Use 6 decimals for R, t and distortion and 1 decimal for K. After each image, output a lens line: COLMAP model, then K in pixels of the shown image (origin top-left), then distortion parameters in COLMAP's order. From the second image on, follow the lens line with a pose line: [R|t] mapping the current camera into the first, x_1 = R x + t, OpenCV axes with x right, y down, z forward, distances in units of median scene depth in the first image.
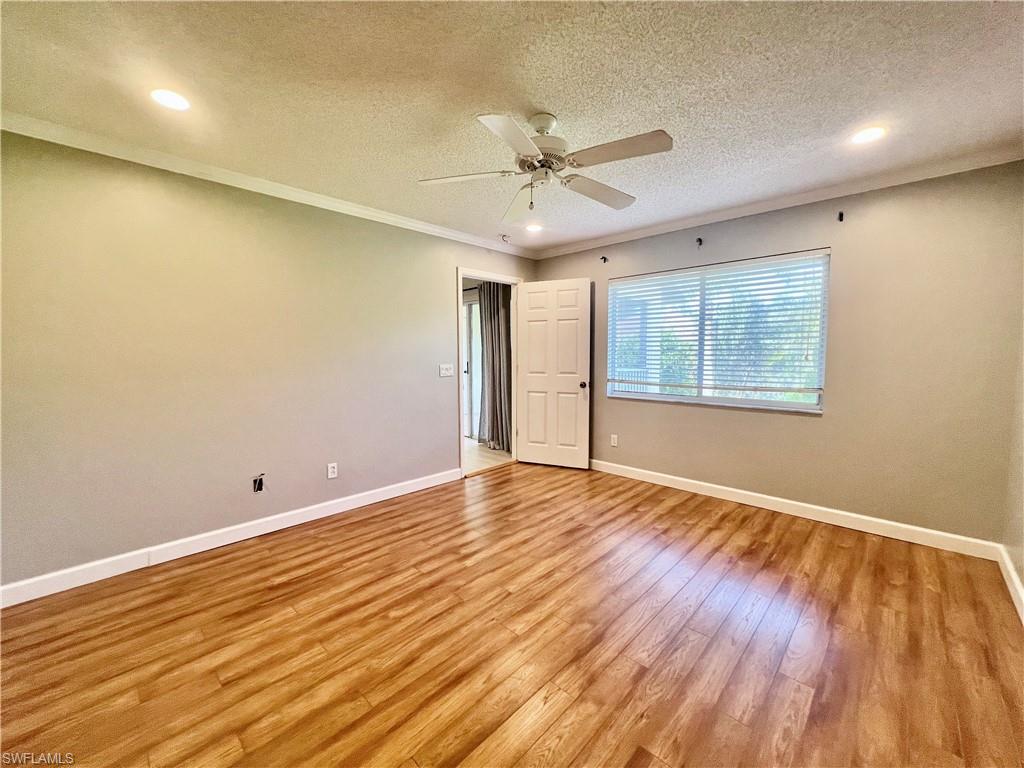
lens RADIAL K [[409.1, 0, 511.0], [0, 409.1, 383.2], [0, 0, 1]] dist [-0.002855, 0.001198]
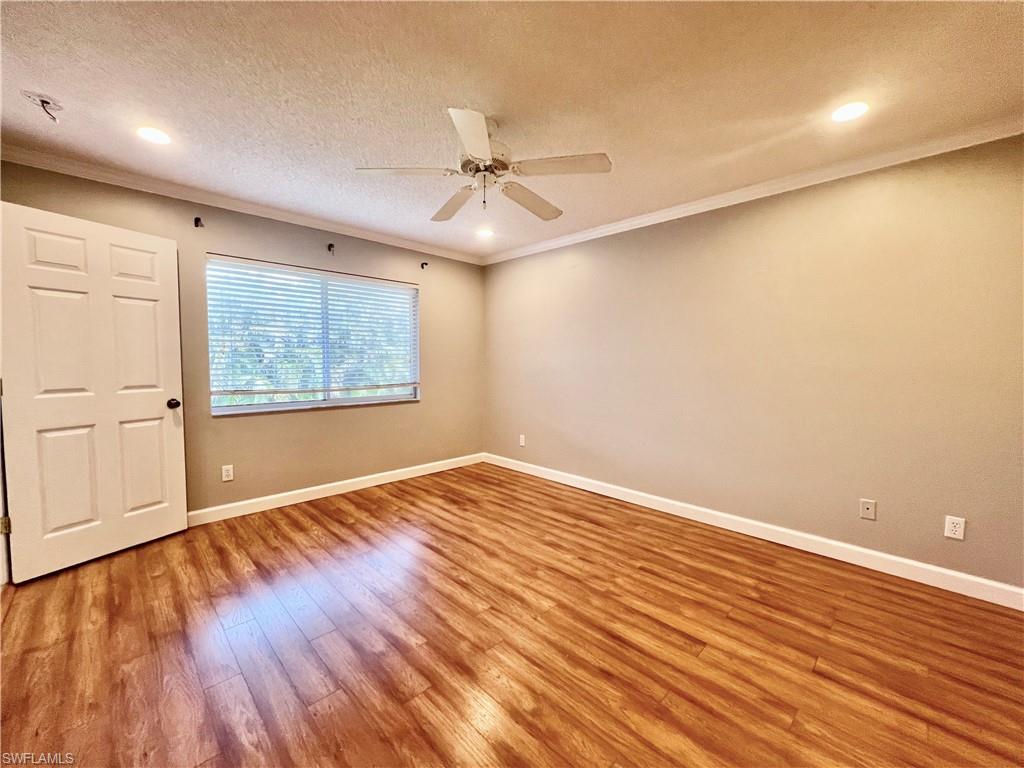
lens RADIAL K [[409.1, 0, 509.7], [0, 409.1, 381.8], [0, 0, 1]] dist [-0.002855, 0.001198]
pose [[0.023894, -0.048647, 0.998530, -0.663482], [0.069157, 0.996503, 0.046894, -0.034059], [-0.997320, 0.067935, 0.027175, 0.649678]]
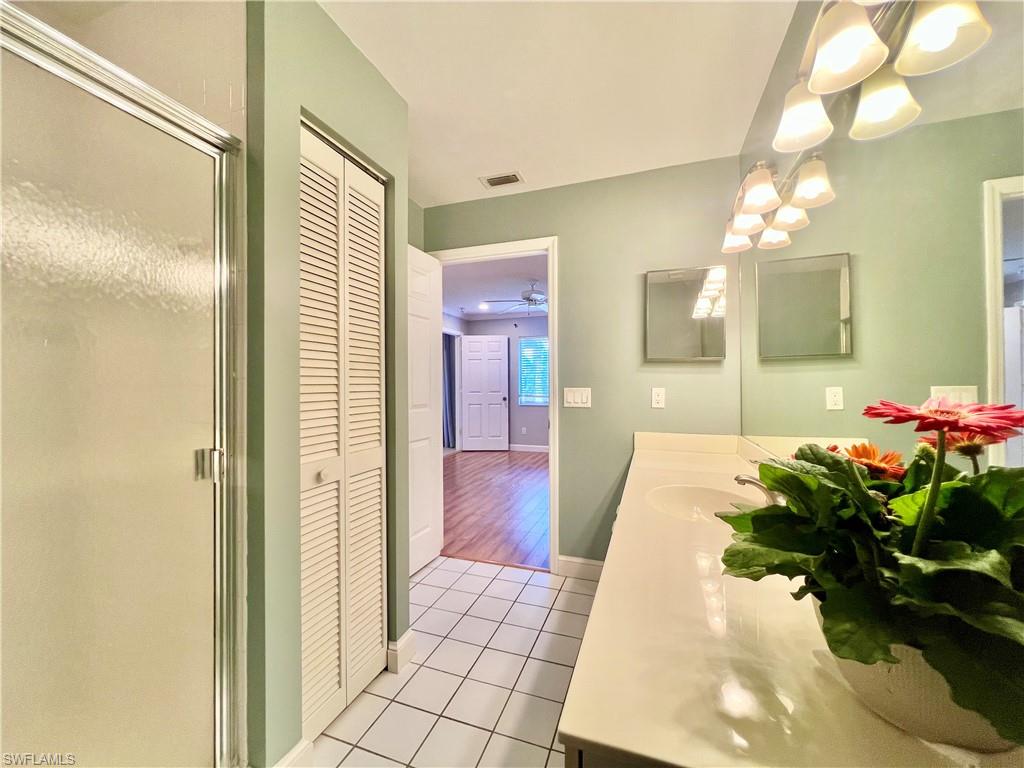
lens RADIAL K [[409.1, 0, 508.5], [0, 409.1, 382.2], [0, 0, 1]] dist [-0.002855, 0.001198]
pose [[0.910959, -0.001033, 0.412496, -0.718490], [0.033195, 0.996937, -0.070811, 0.079386], [-0.411160, 0.078199, 0.908203, -0.755751]]
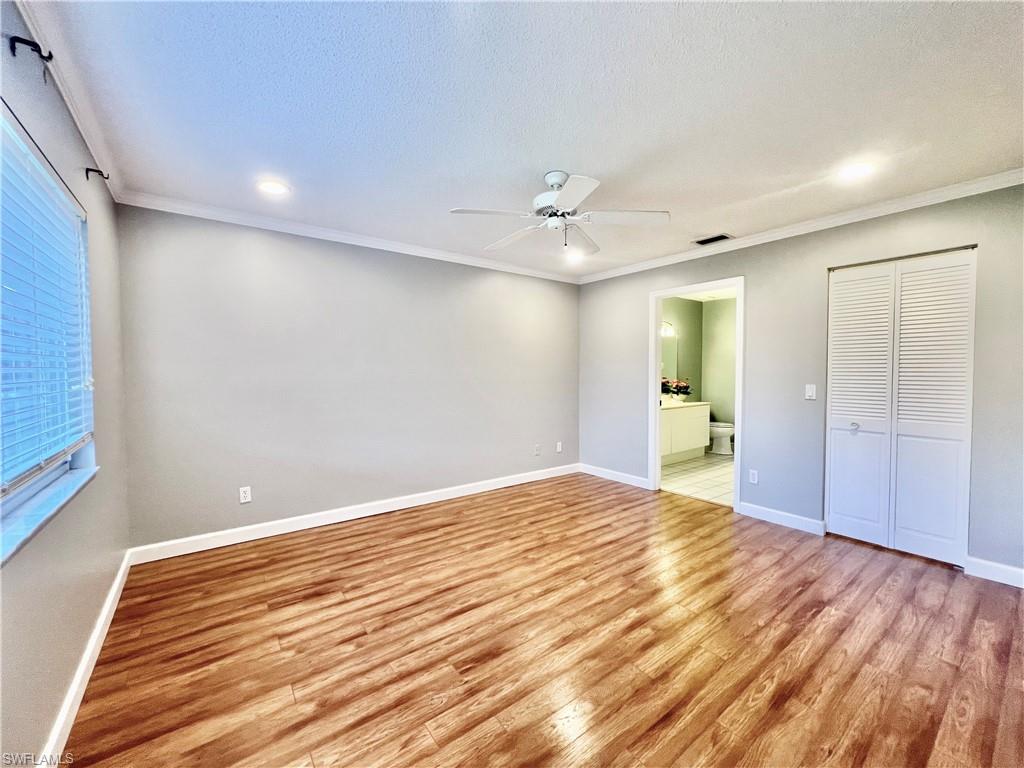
lens RADIAL K [[409.1, 0, 509.6], [0, 409.1, 383.7], [0, 0, 1]] dist [-0.002855, 0.001198]
pose [[-0.987060, -0.001299, 0.160348, 0.015868], [0.015838, 0.994288, 0.105552, -0.118402], [-0.159570, 0.106726, -0.981401, 1.529794]]
